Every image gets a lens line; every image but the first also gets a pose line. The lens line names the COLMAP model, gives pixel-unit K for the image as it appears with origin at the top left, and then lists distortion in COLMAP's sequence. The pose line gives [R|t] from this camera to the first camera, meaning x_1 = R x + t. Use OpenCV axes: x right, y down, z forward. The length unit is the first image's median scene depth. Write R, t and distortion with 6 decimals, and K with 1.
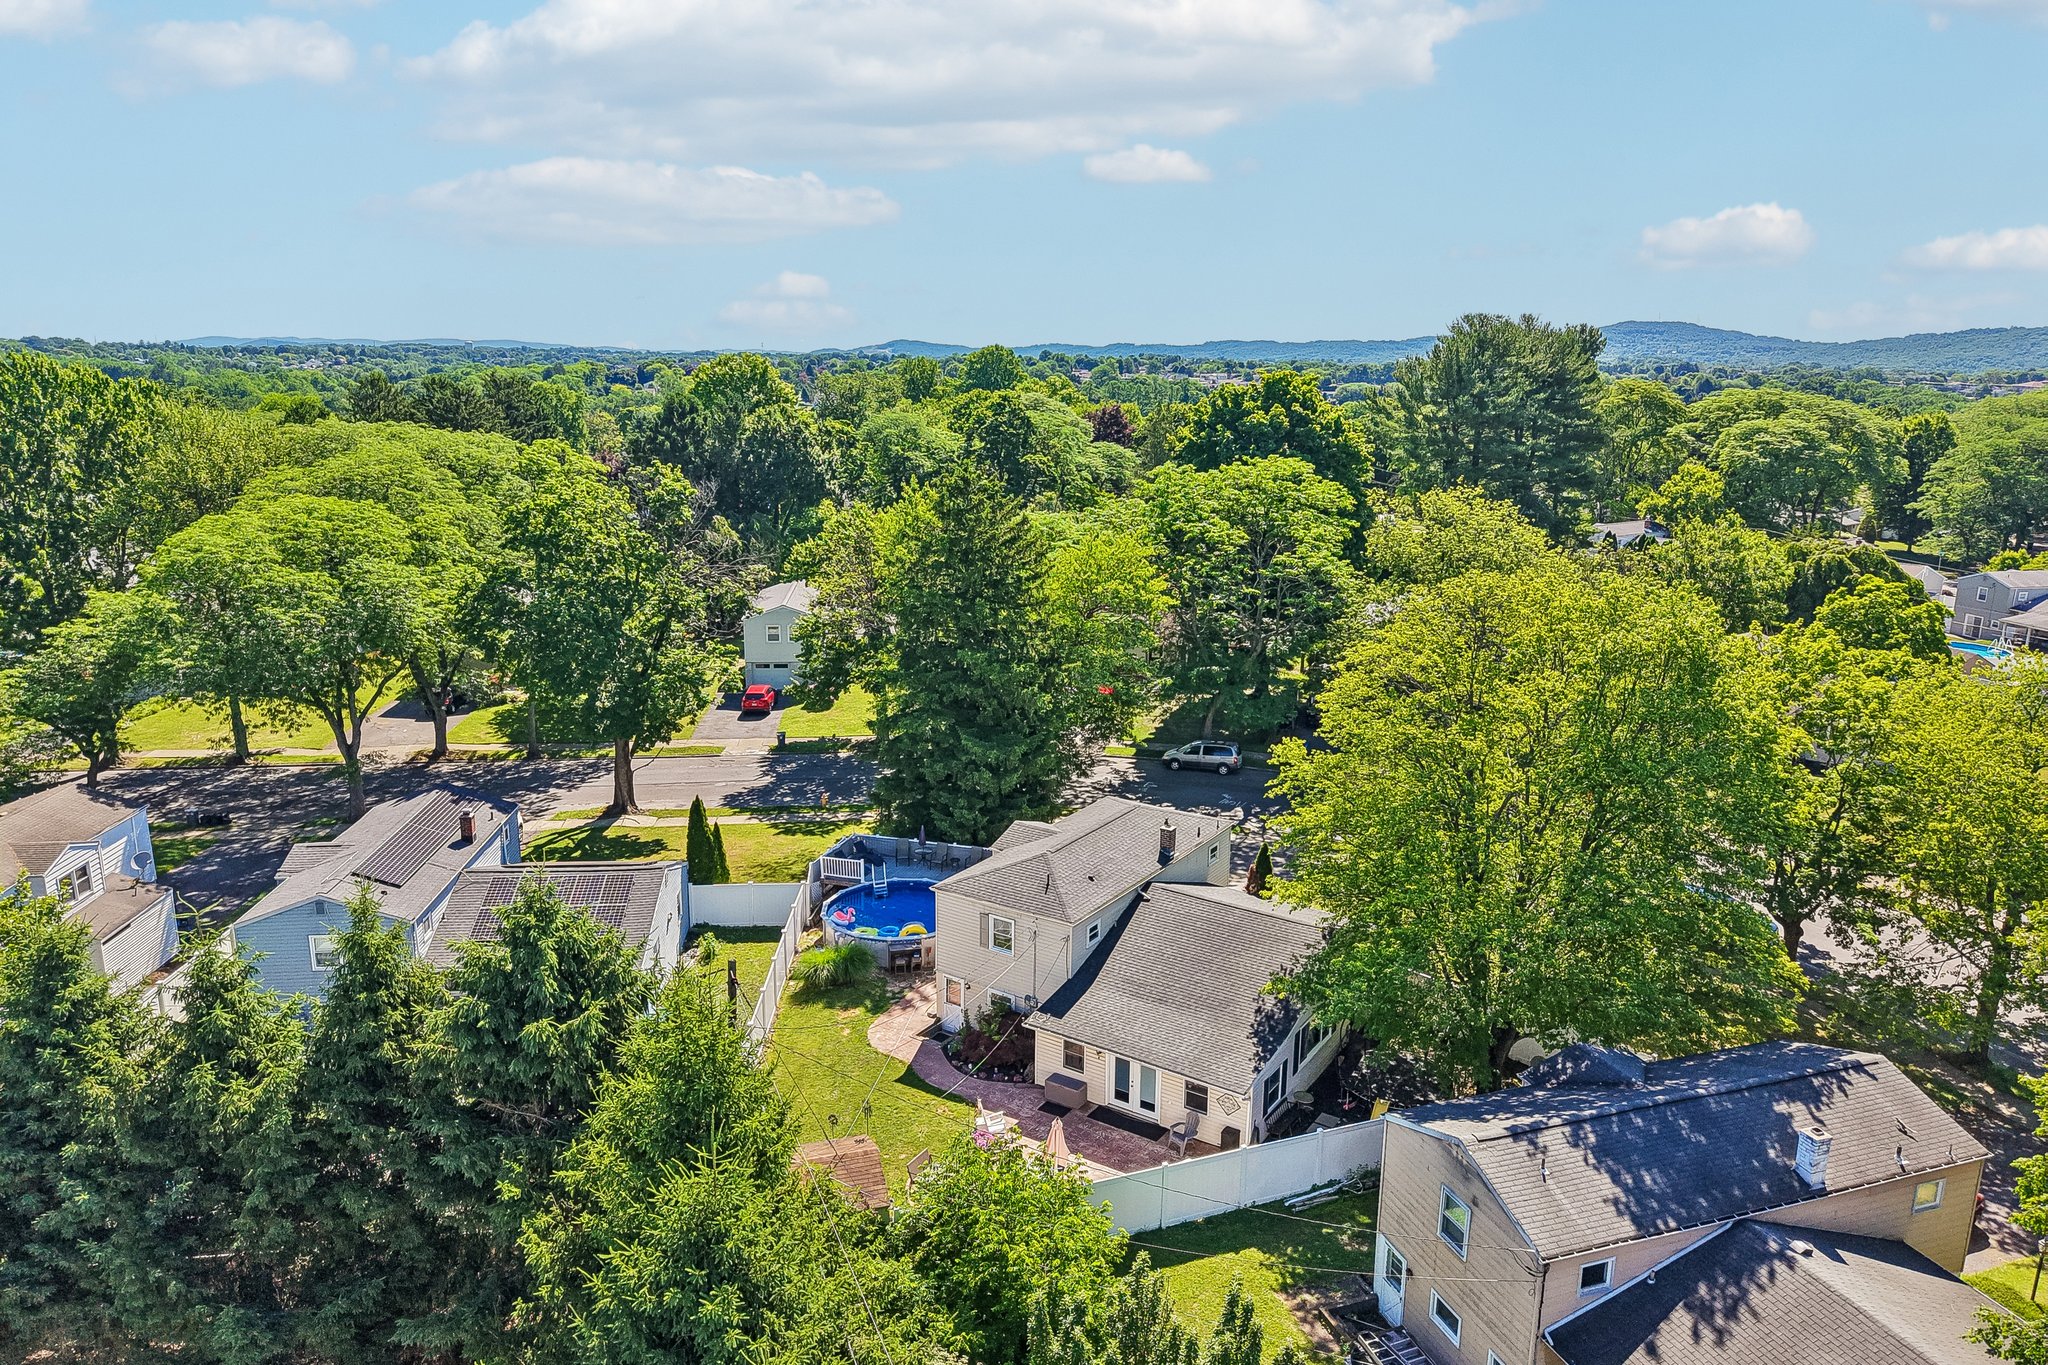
lens RADIAL K [[1350.5, 0, 1013.1], [0, 1350.5, 677.8], [0, 0, 1]] dist [0.058152, -0.097016]
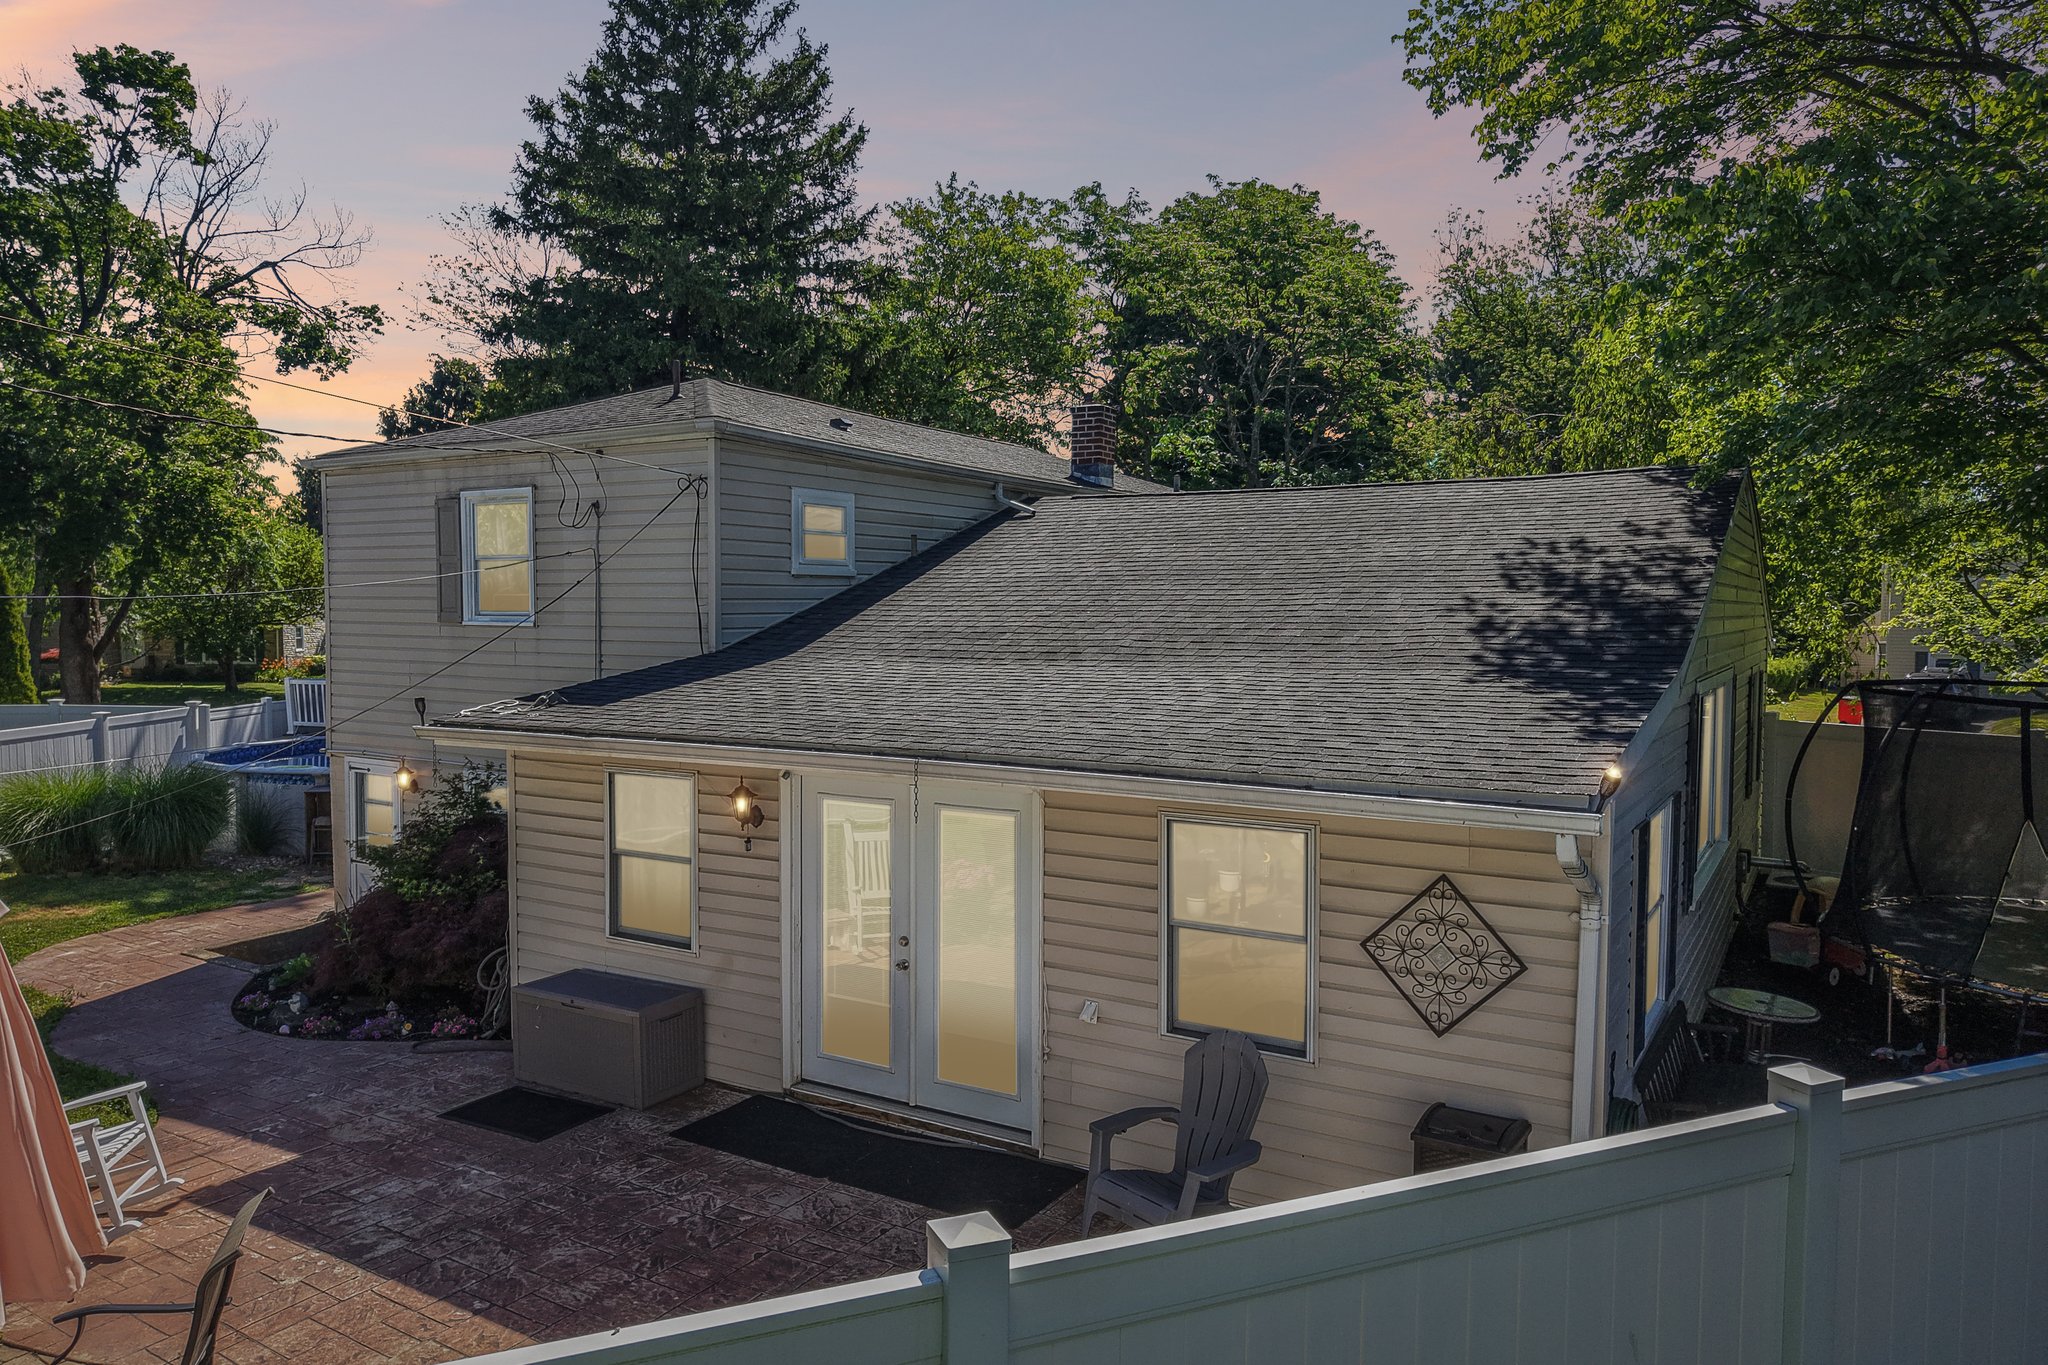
lens RADIAL K [[1358.3, 0, 1024.0], [0, 1358.3, 682.5], [0, 0, 1]] dist [0.002704, 0.003606]
pose [[0.998875, 0.001932, 0.047380, 0.094257], [0.006595, 0.983800, -0.179147, 0.290375], [-0.046959, 0.179258, 0.982681, 0.783042]]
